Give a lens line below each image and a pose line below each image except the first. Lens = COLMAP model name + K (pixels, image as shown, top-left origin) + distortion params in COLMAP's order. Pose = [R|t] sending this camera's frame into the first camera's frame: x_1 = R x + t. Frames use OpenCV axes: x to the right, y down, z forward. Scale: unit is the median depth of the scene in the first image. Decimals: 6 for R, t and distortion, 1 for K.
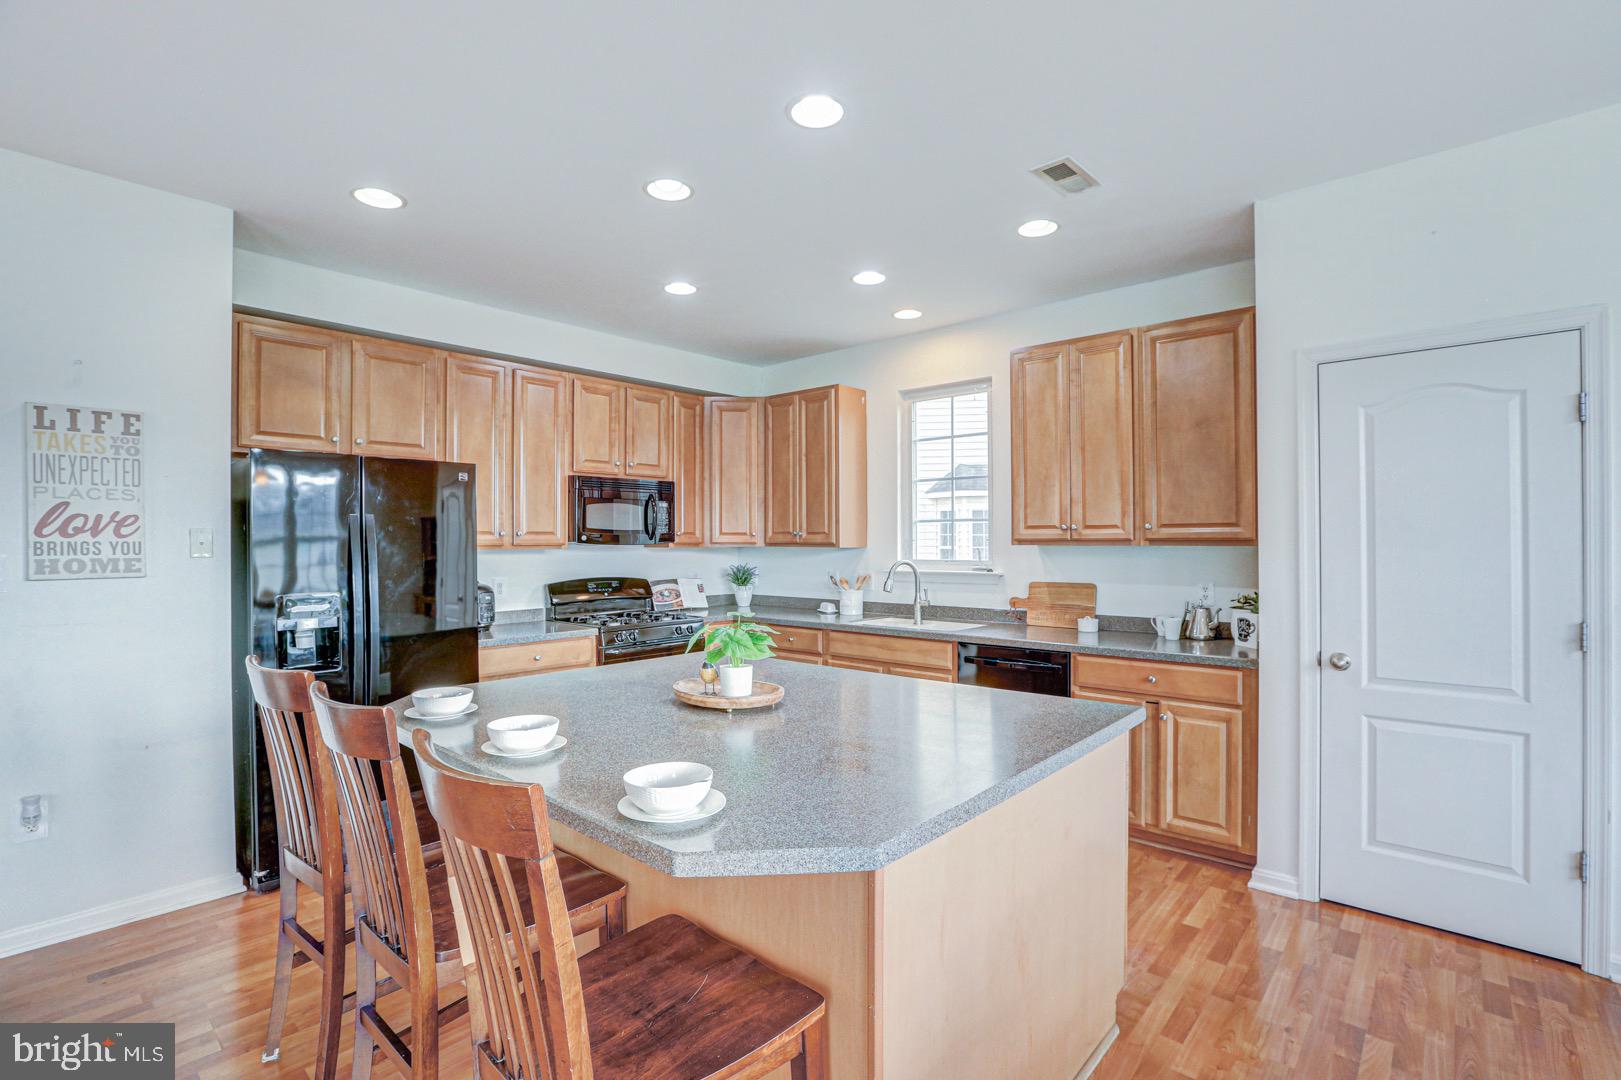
lens RADIAL K [[746.2, 0, 811.7], [0, 746.2, 540.5], [0, 0, 1]] dist [-0.043185, 0.011064]
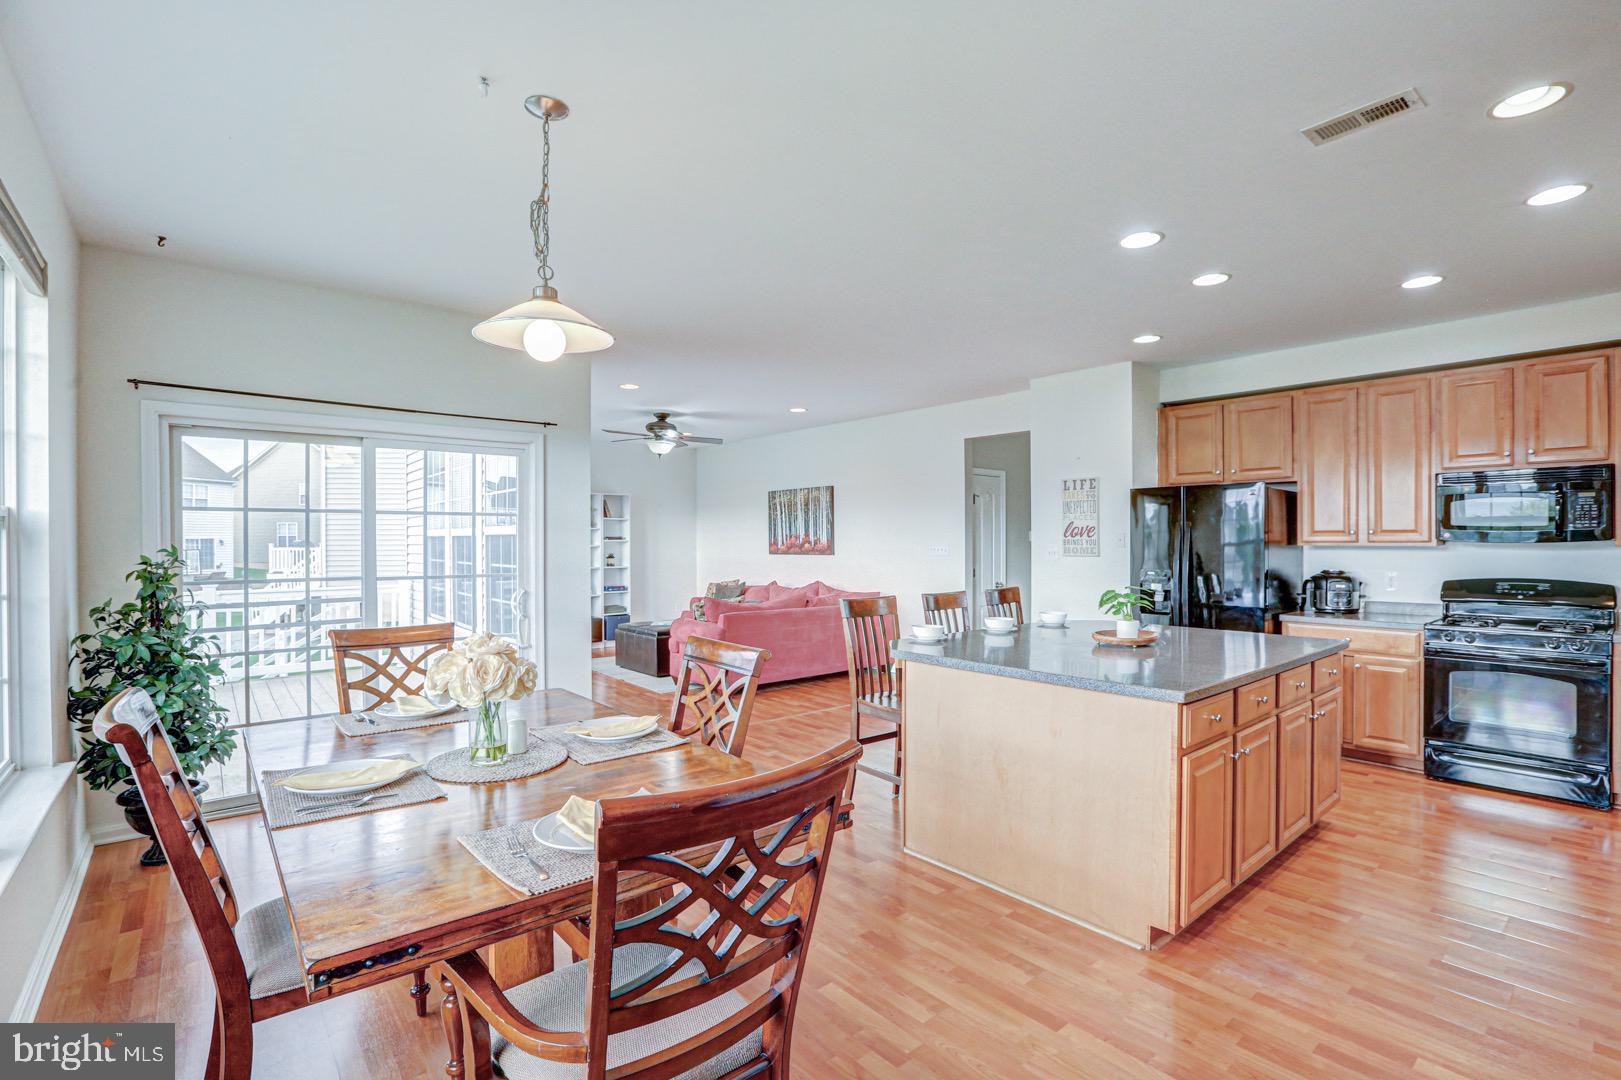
lens RADIAL K [[746.2, 0, 809.0], [0, 746.2, 544.5], [0, 0, 1]] dist [-0.043185, 0.011064]
pose [[-0.141318, 0.010228, -0.989911, 0.922657], [0.005942, 0.999937, 0.009484, -0.006650], [0.989946, -0.004542, -0.141370, 0.346355]]
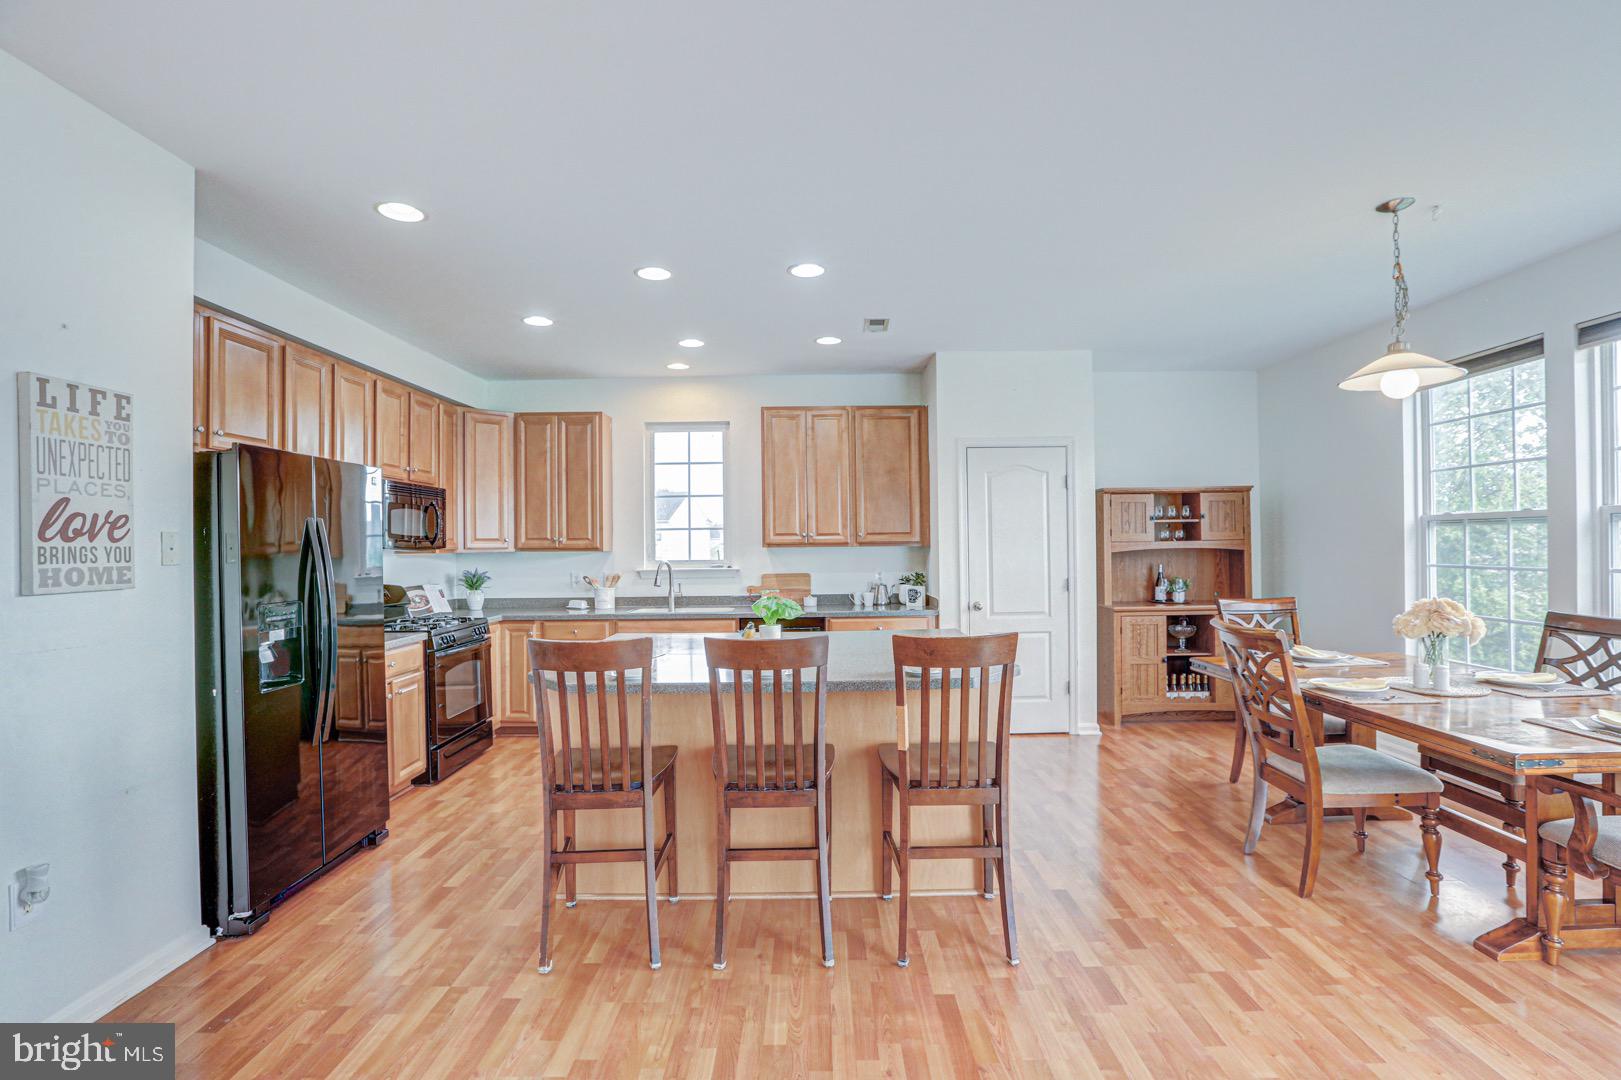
lens RADIAL K [[746.2, 0, 811.4], [0, 746.2, 544.3], [0, 0, 1]] dist [-0.043185, 0.011064]
pose [[0.747134, -0.004423, 0.664659, -0.637886], [0.008071, 0.999965, -0.002419, 0.004920], [-0.664624, 0.007171, 0.747143, -0.111657]]
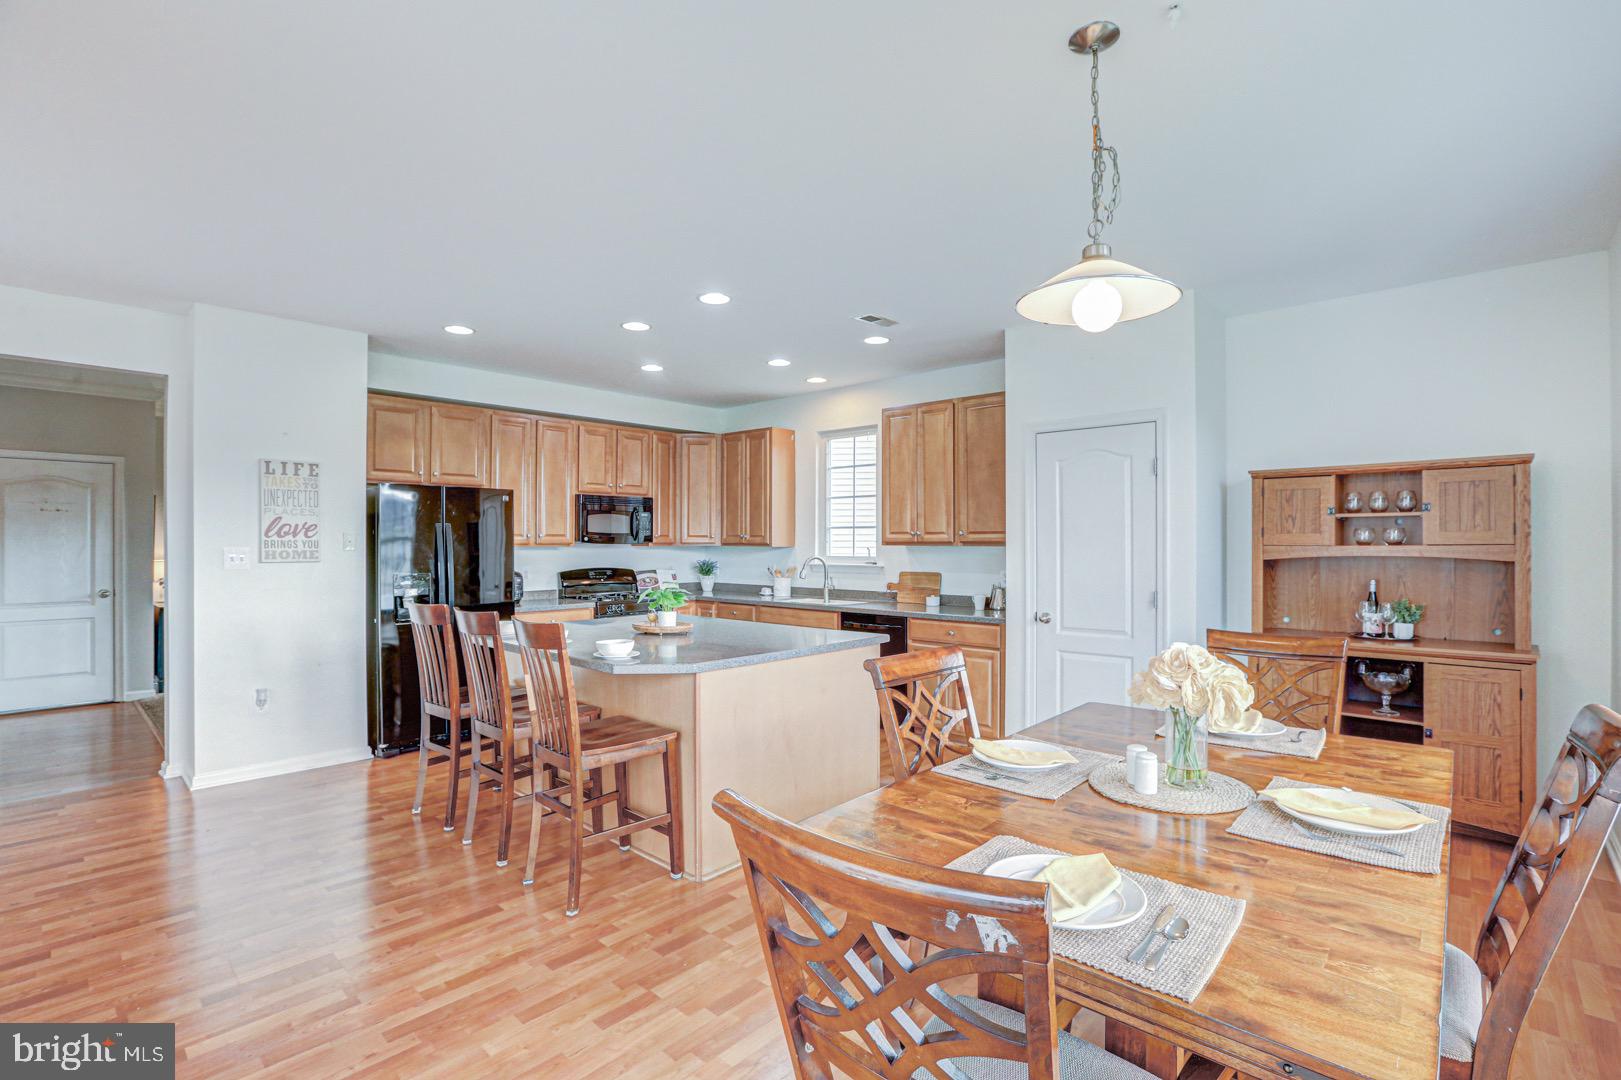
lens RADIAL K [[746.2, 0, 805.3], [0, 746.2, 540.8], [0, 0, 1]] dist [-0.043185, 0.011064]
pose [[0.999829, 0.004611, -0.017913, 0.158190], [-0.004629, 0.999989, -0.000957, -0.000700], [0.017909, 0.001040, 0.999839, -0.473091]]
